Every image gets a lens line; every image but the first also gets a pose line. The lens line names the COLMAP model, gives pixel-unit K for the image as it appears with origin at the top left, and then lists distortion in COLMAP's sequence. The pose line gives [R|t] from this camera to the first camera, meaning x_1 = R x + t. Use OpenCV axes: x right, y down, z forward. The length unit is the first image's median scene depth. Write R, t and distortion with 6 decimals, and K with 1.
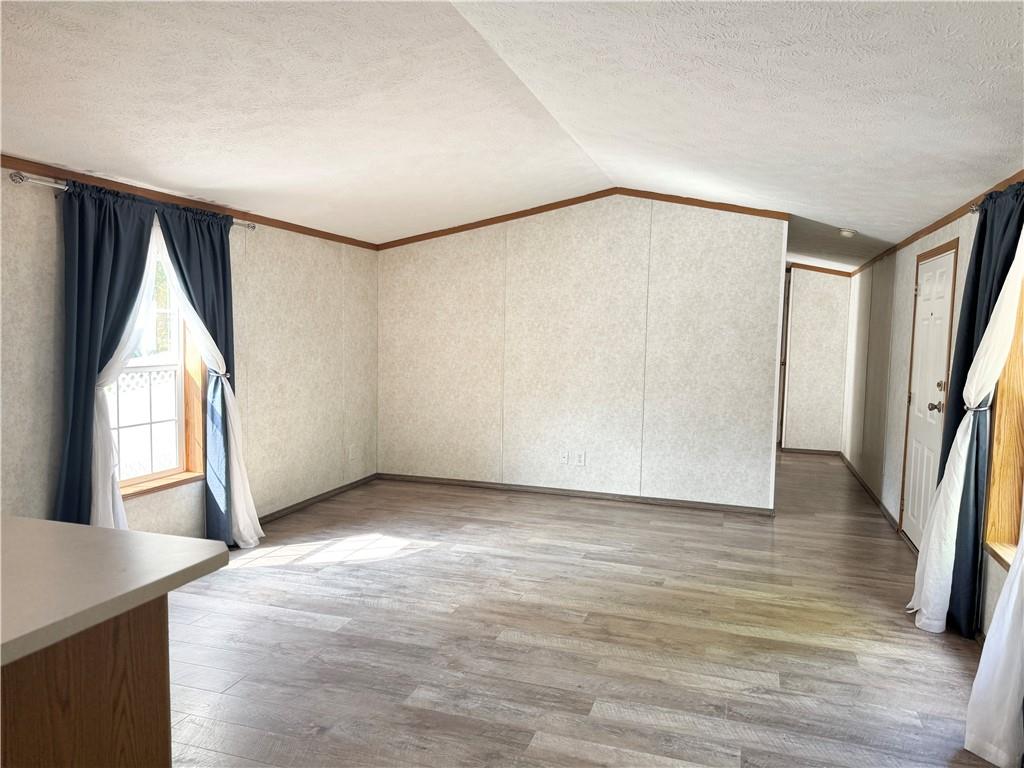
lens RADIAL K [[727.4, 0, 512.0], [0, 727.4, 384.0], [0, 0, 1]] dist [0.055938, -0.062858]
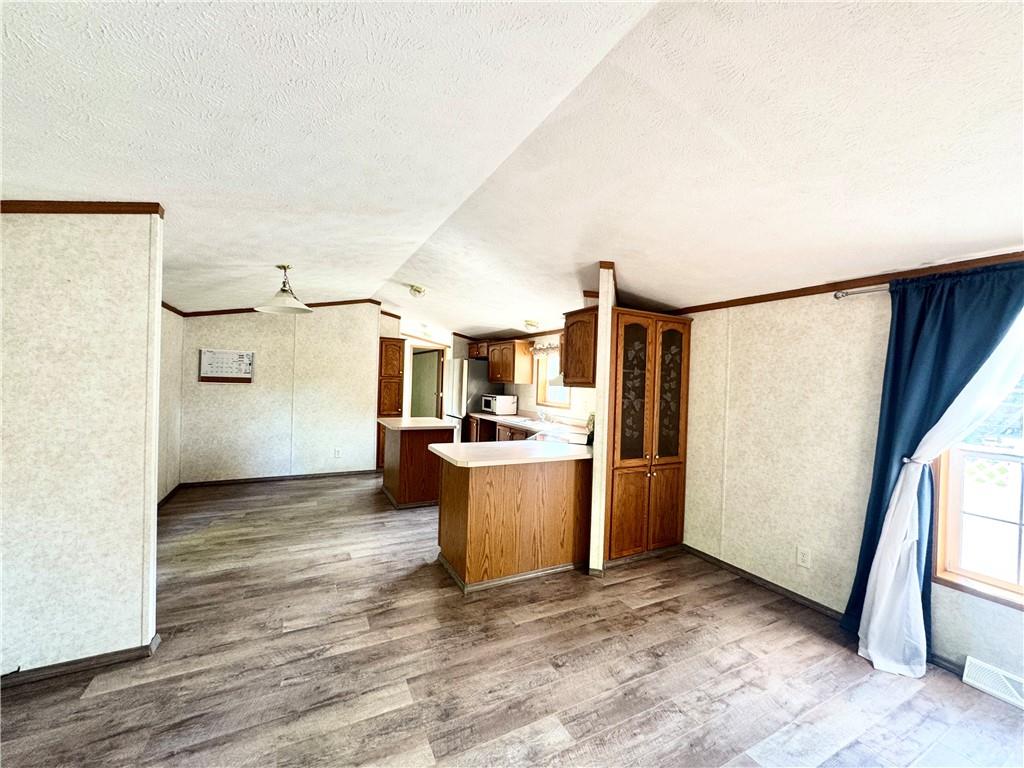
lens RADIAL K [[409.7, 0, 512.0], [0, 409.7, 384.0], [0, 0, 1]] dist [-0.001478, 0.000085]
pose [[-0.698408, -0.037176, -0.714734, 0.294879], [-0.102631, 0.993531, 0.048609, -0.081873], [0.708303, 0.107303, -0.697705, 1.056152]]
